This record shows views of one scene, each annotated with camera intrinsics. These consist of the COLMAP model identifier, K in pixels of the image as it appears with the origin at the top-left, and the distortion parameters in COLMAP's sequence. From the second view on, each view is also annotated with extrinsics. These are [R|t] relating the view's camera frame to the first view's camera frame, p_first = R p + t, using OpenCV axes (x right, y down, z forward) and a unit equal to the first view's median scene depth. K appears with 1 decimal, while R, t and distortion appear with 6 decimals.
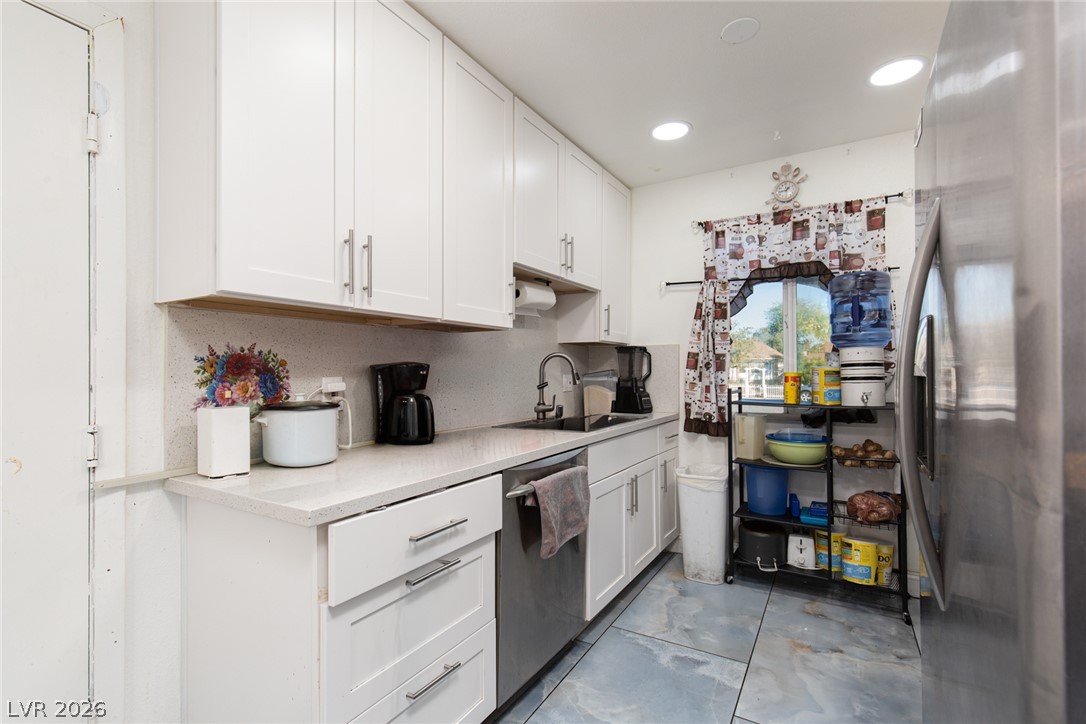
lens RADIAL K [[501.3, 0, 539.2], [0, 501.3, 362.5], [0, 0, 1]] dist [0.011477, -0.002959]
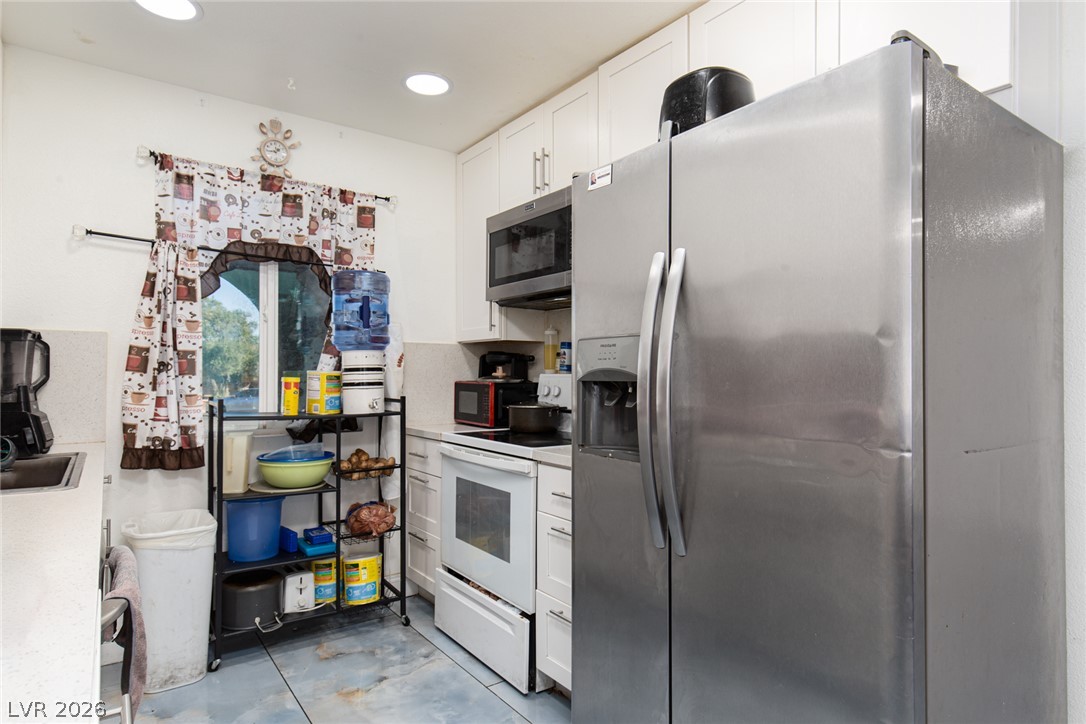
lens RADIAL K [[598.9, 0, 582.9], [0, 598.9, 365.7], [0, 0, 1]] dist [0.005406, 0.000035]
pose [[0.374887, 0.021631, 0.926818, -0.221032], [-0.020172, 0.999681, -0.015172, 0.005950], [-0.926851, -0.013008, 0.375204, 0.187891]]
